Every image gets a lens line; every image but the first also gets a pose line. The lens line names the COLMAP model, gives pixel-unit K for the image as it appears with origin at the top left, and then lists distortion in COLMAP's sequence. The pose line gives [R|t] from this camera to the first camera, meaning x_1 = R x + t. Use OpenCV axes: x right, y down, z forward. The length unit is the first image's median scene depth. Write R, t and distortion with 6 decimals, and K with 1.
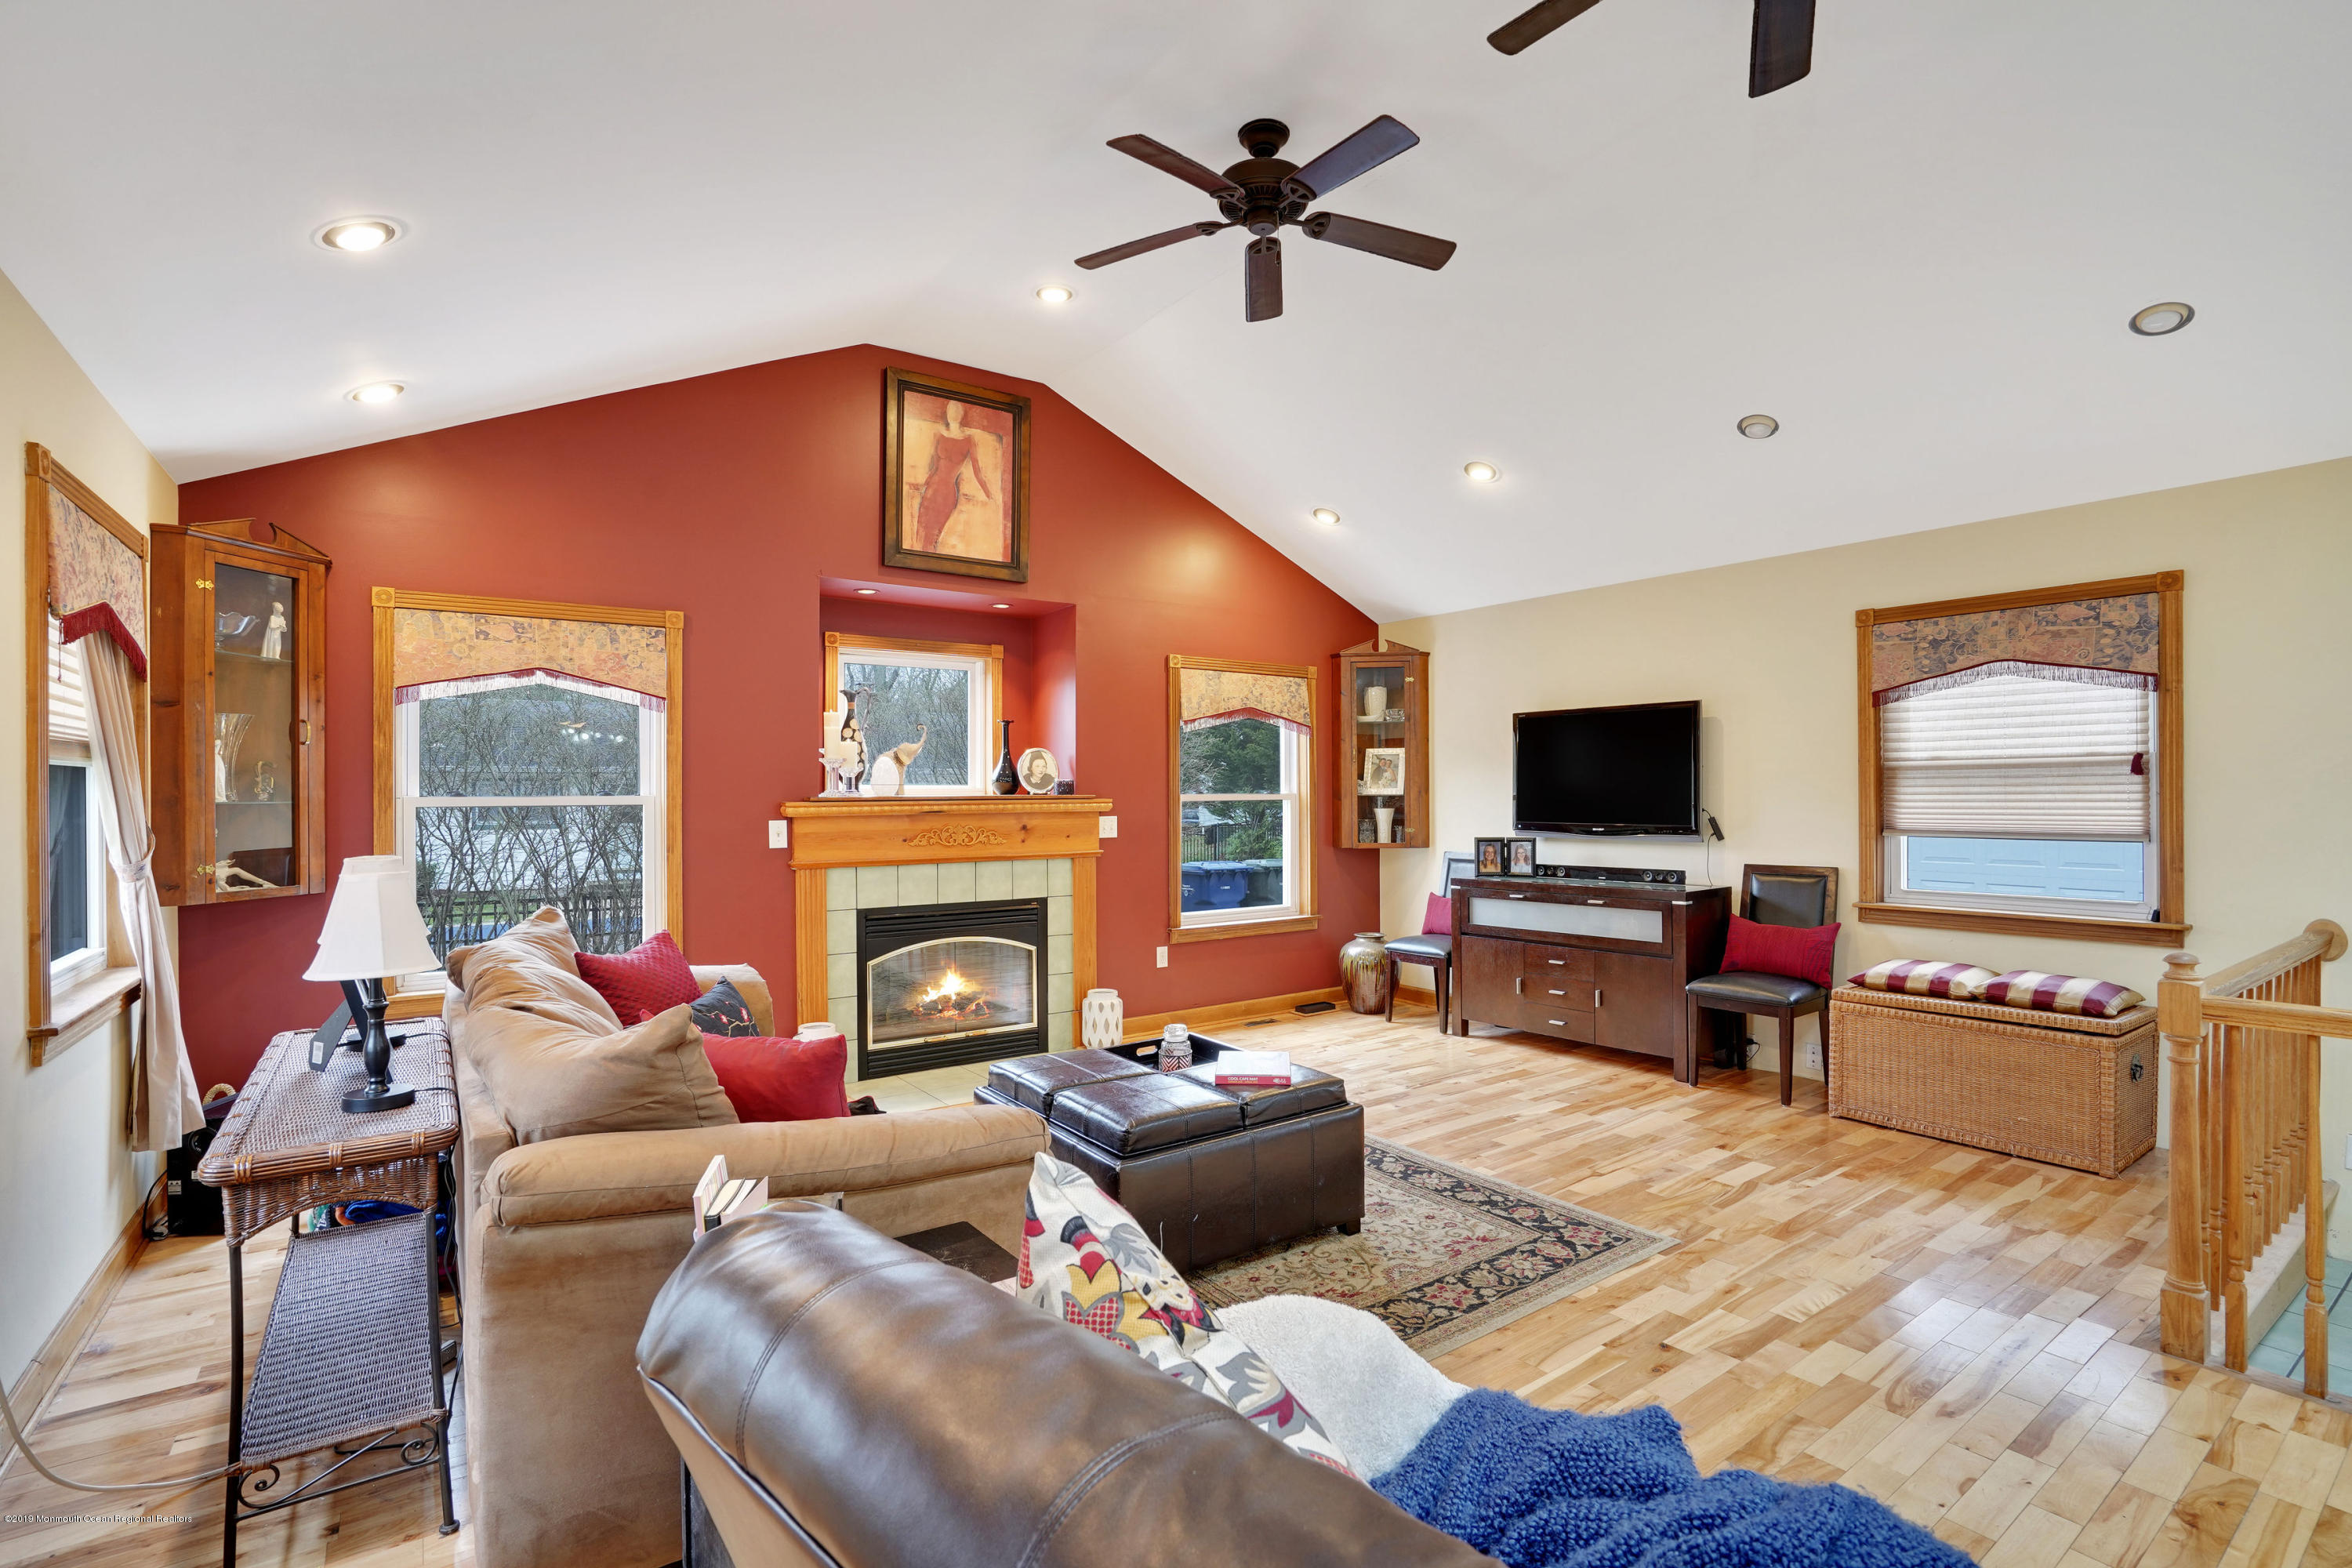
lens RADIAL K [[1098.7, 0, 1174.0], [0, 1098.7, 791.9], [0, 0, 1]] dist [-0.040992, 0.013051]
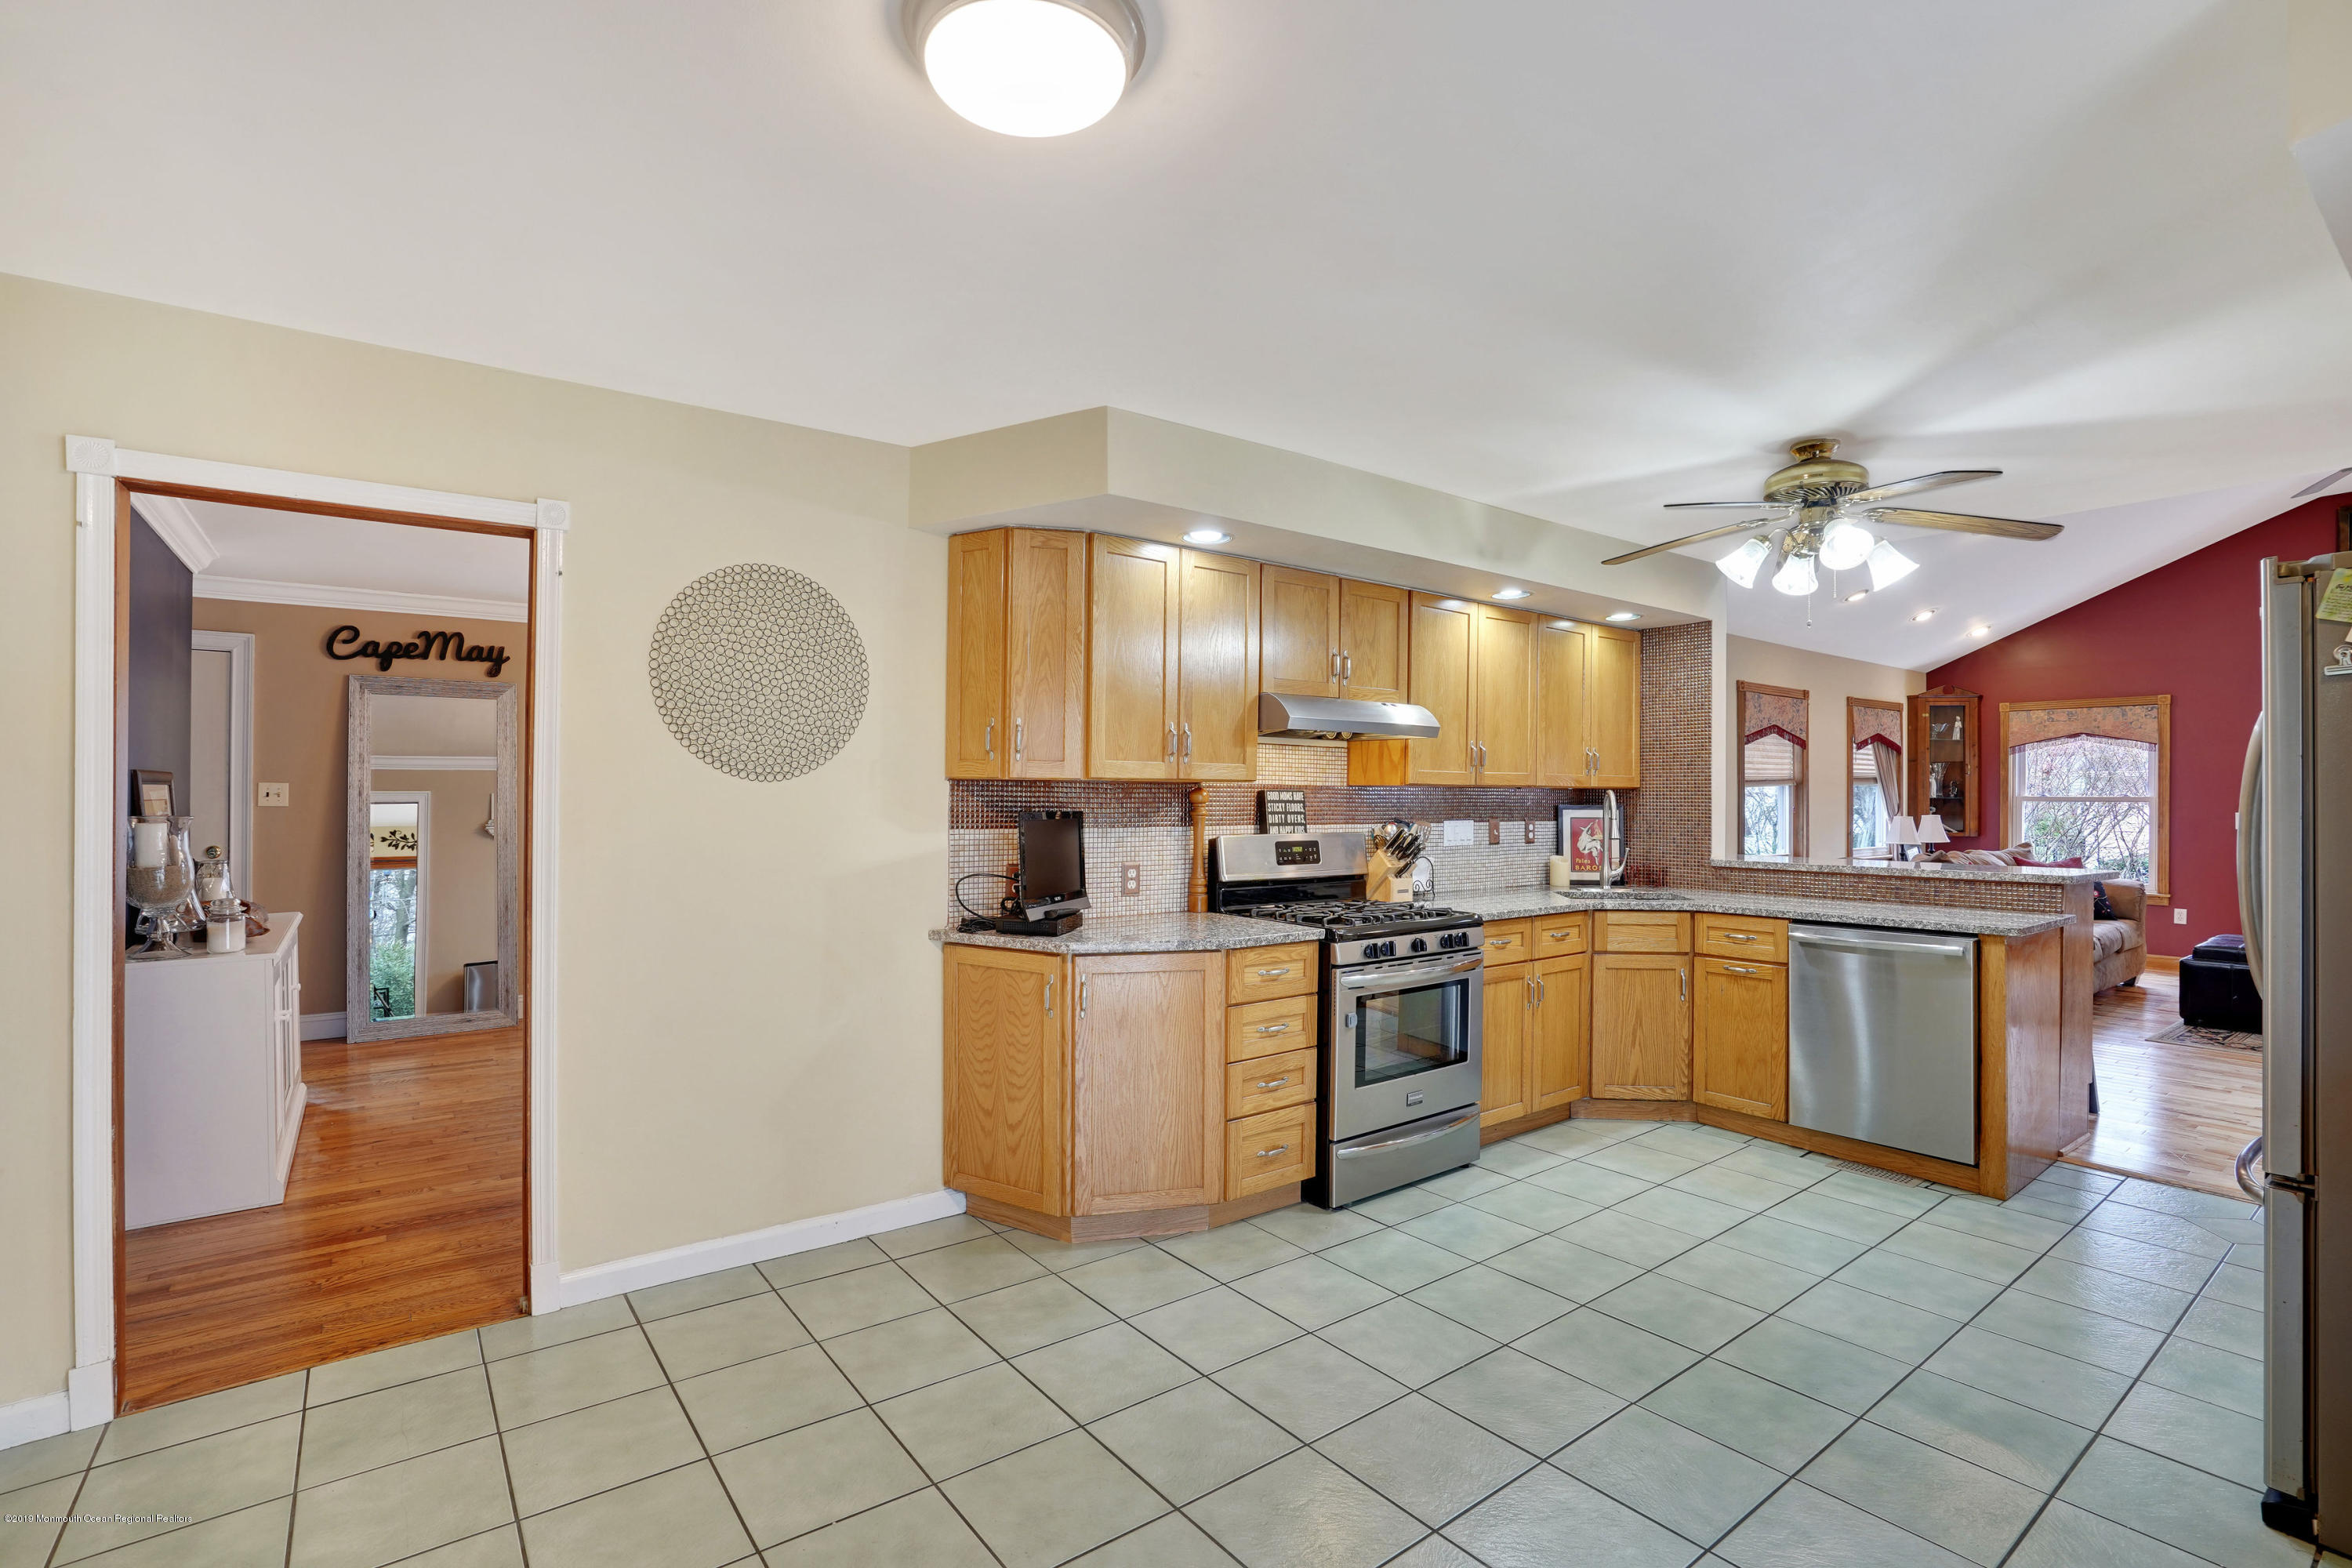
lens RADIAL K [[1098.7, 0, 1184.3], [0, 1098.7, 795.4], [0, 0, 1]] dist [-0.040992, 0.013051]
pose [[0.033734, 0.006595, -0.999409, 1.085740], [-0.003475, 0.999973, 0.006481, -0.004535], [0.999425, 0.003255, 0.033756, -0.585648]]
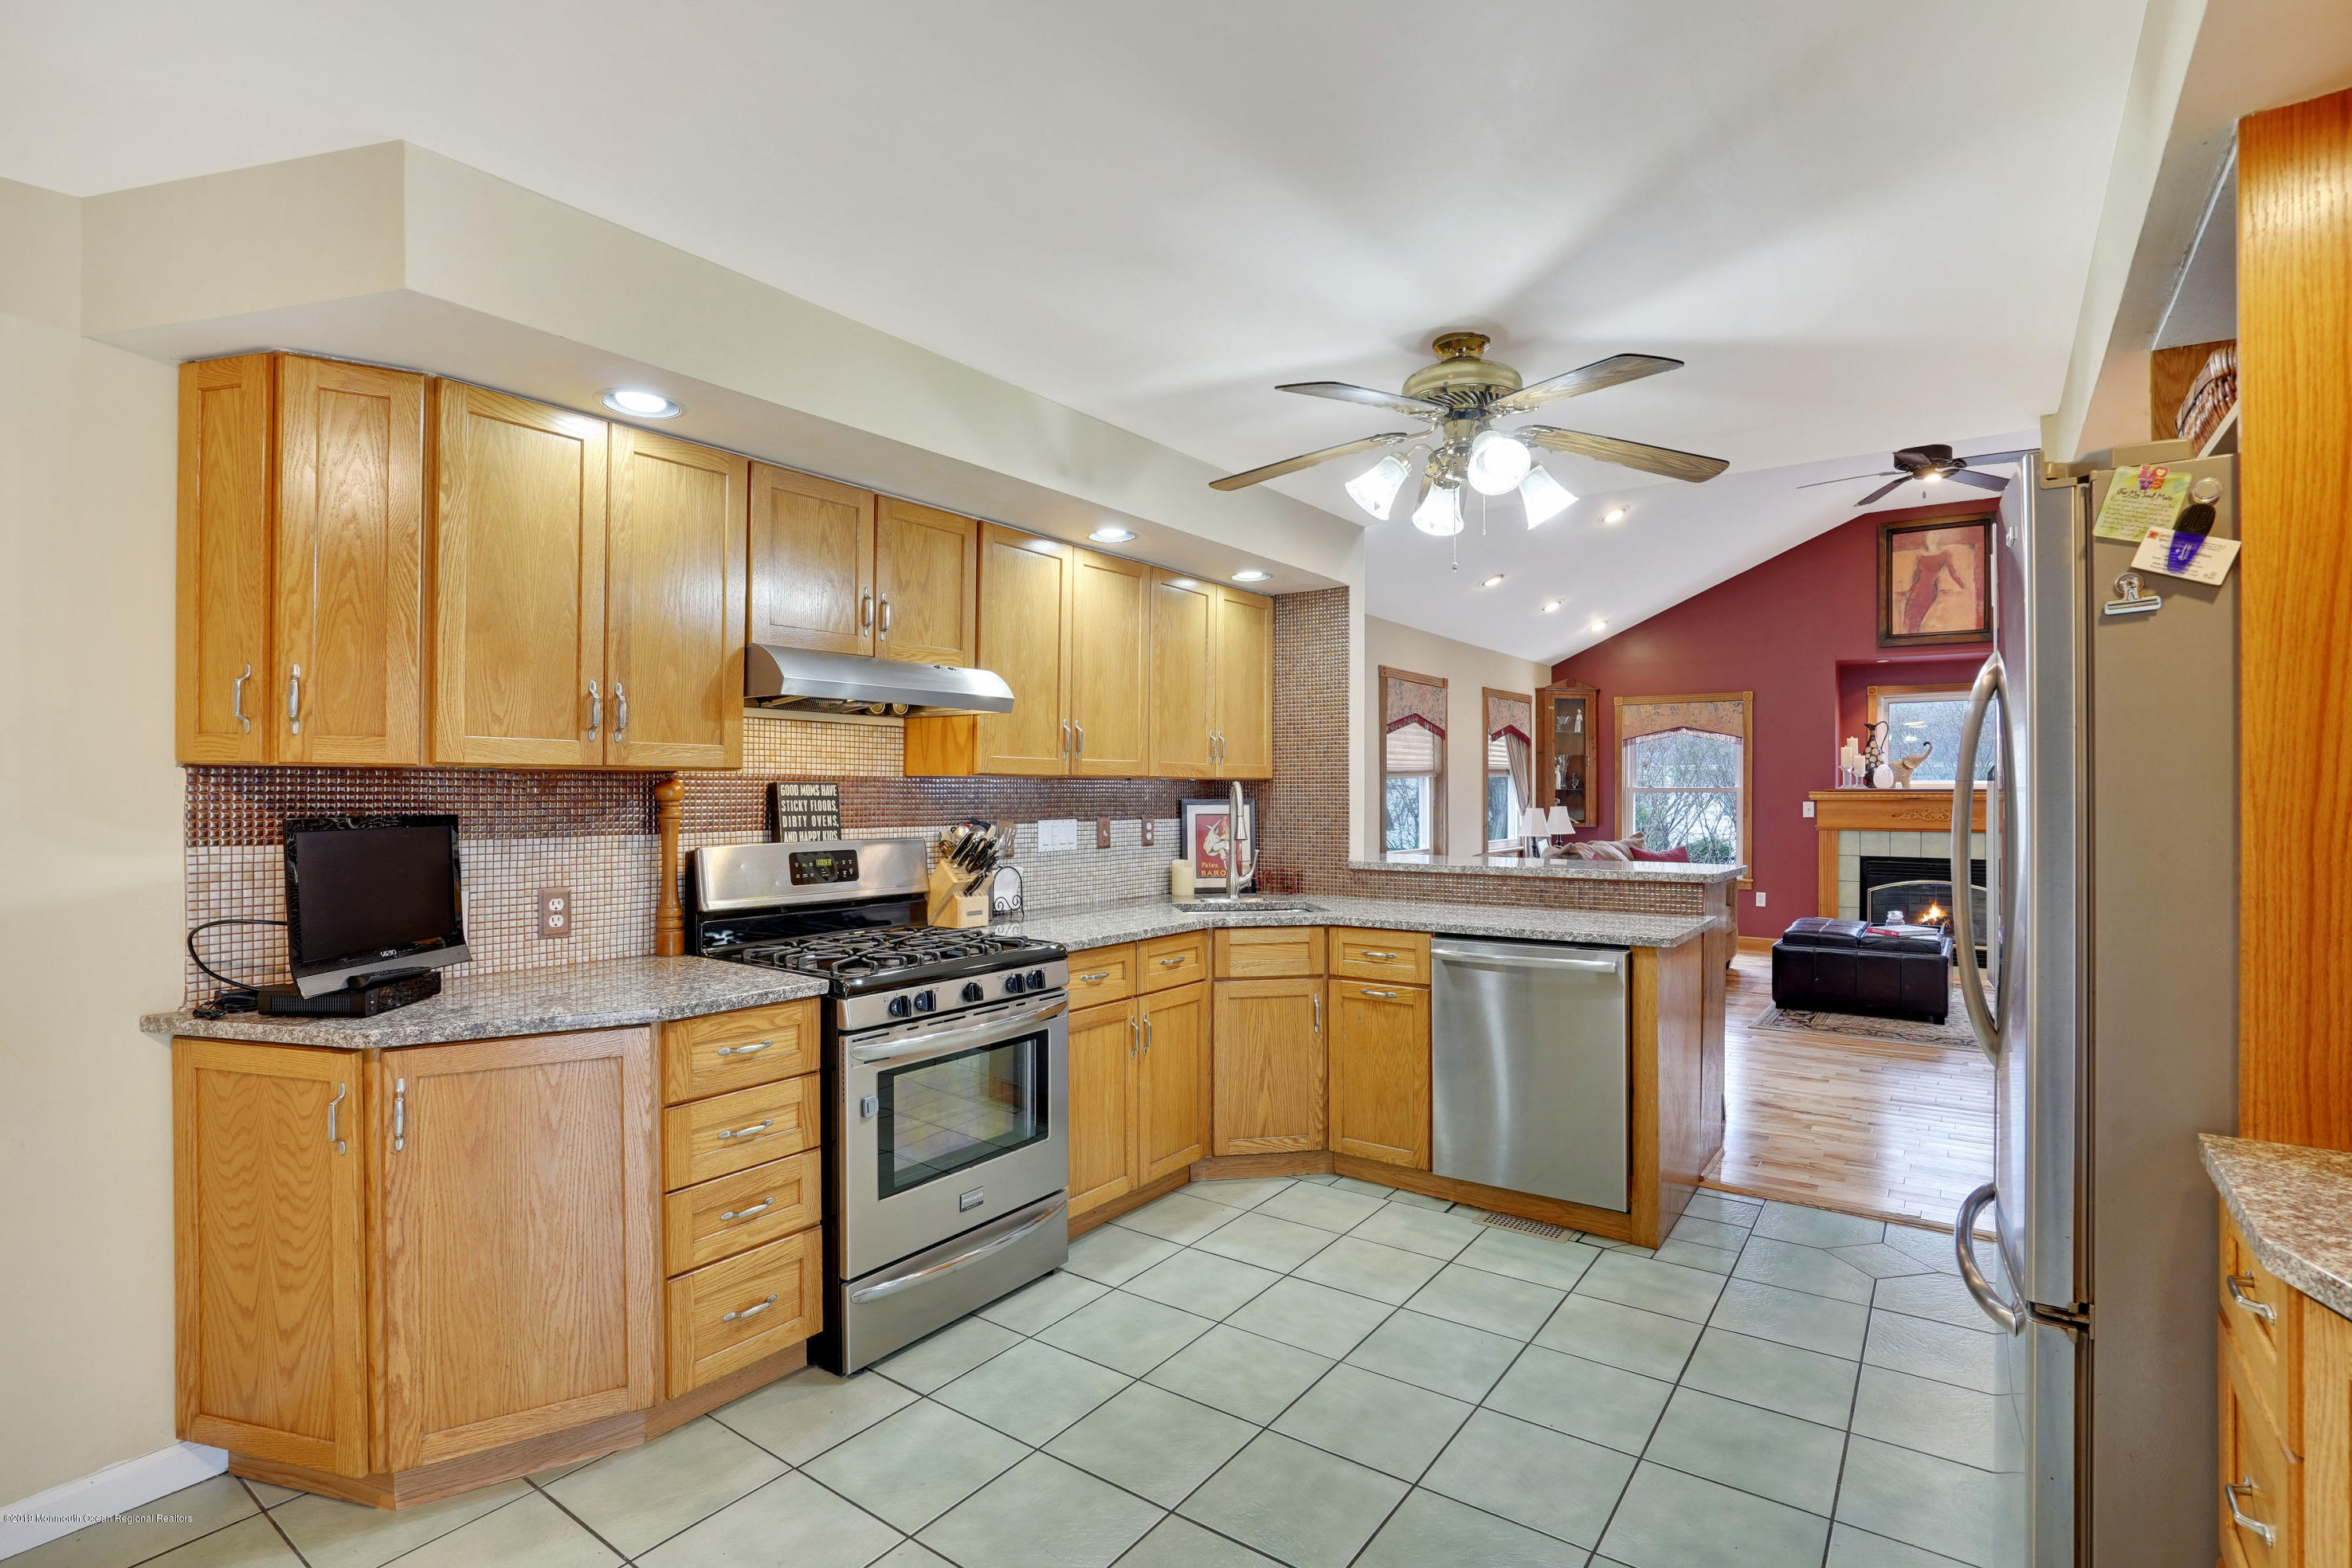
lens RADIAL K [[1098.7, 0, 1184.3], [0, 1098.7, 795.0], [0, 0, 1]] dist [-0.040992, 0.013051]
pose [[0.317545, 0.010504, -0.948185, 0.907714], [-0.000664, 0.999941, 0.010855, -0.003106], [0.948243, -0.002818, 0.317533, -0.480361]]
